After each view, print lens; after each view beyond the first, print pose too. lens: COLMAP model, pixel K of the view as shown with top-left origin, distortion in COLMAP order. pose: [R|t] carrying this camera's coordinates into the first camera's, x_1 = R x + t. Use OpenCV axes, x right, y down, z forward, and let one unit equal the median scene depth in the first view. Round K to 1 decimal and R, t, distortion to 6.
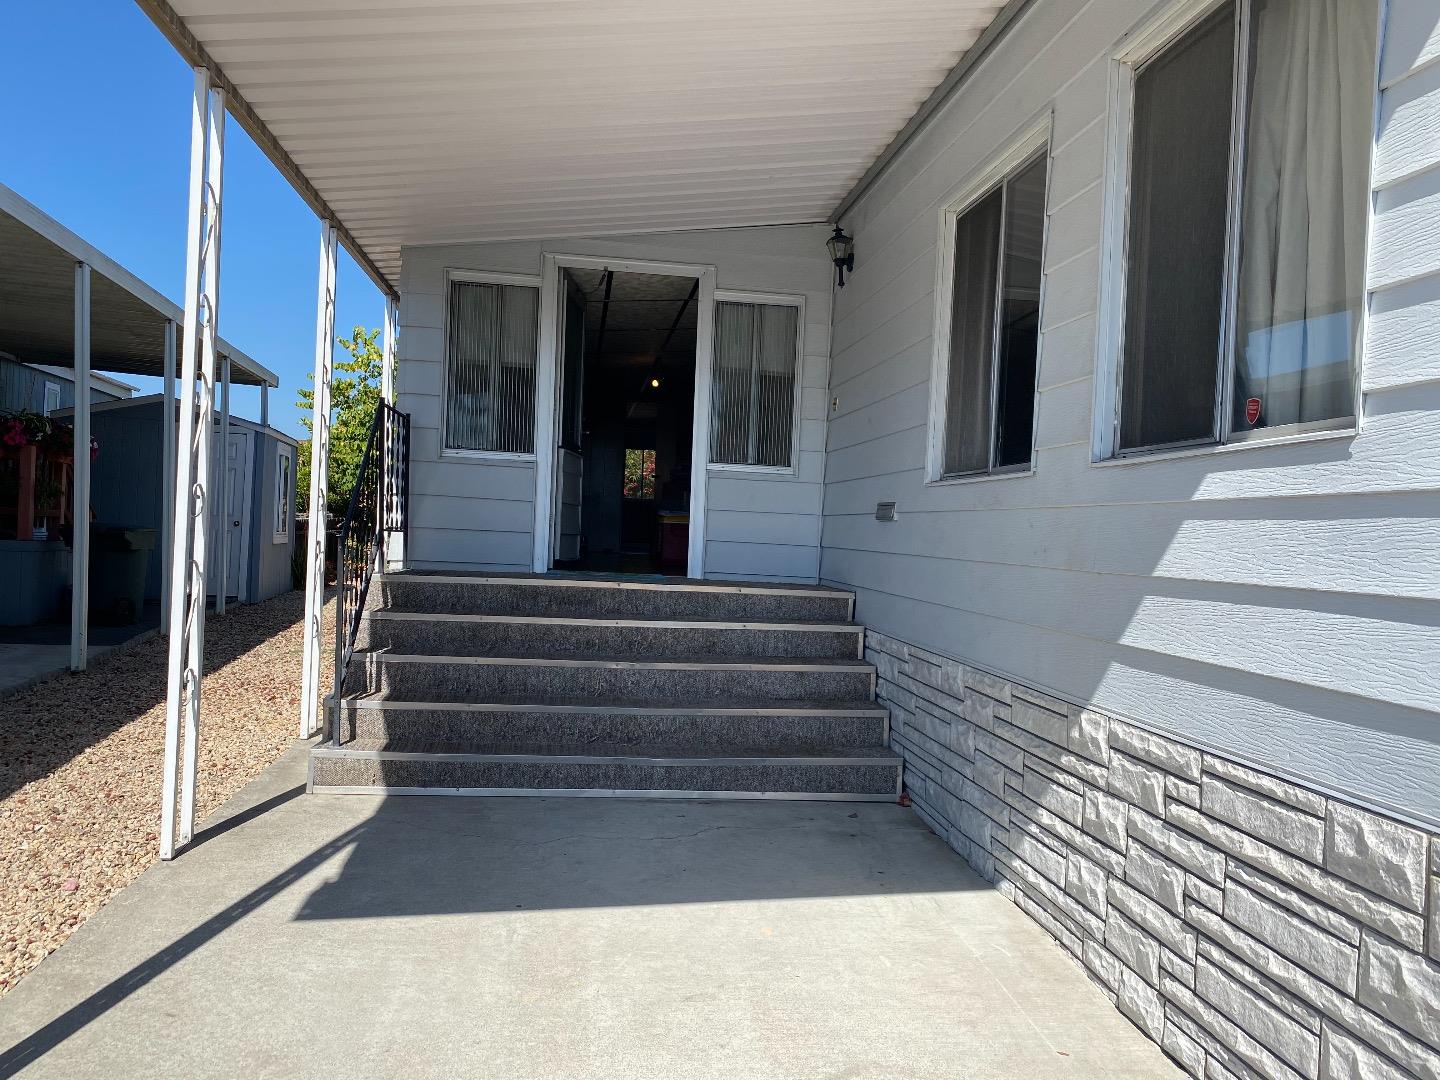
lens RADIAL K [[819.4, 0, 722.6], [0, 819.4, 540.8], [0, 0, 1]] dist [0.046359, -0.045170]
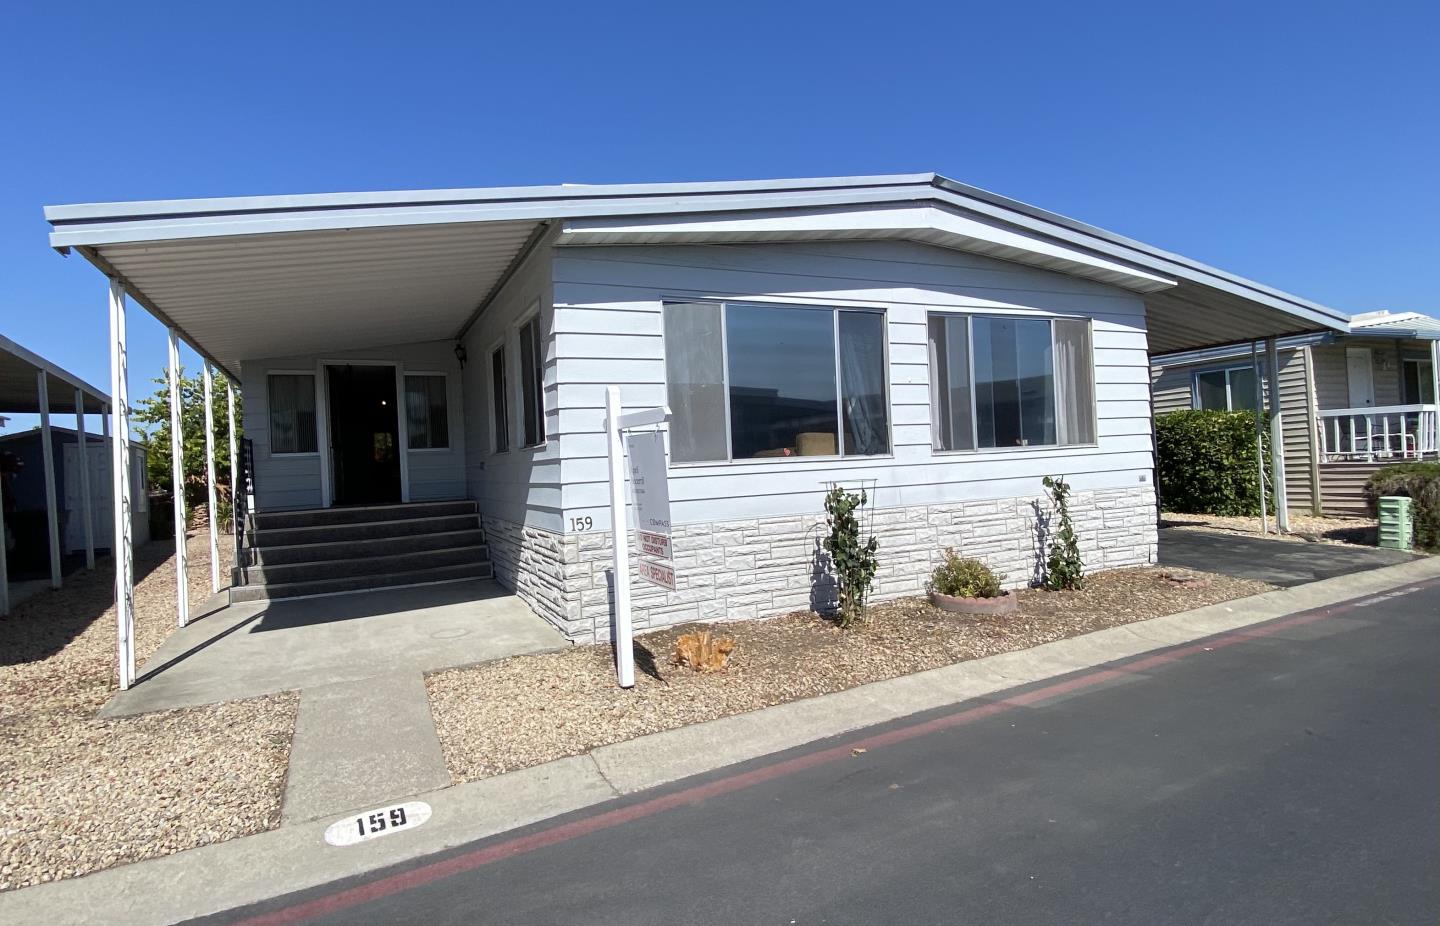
lens RADIAL K [[740.5, 0, 720.0], [0, 740.5, 463.0], [0, 0, 1]] dist [0.049112, -0.051097]
pose [[0.953671, -0.091188, 0.286699, 0.209612], [0.094397, 0.995531, 0.002640, 0.014773], [-0.285658, 0.024546, 0.958017, -1.187201]]
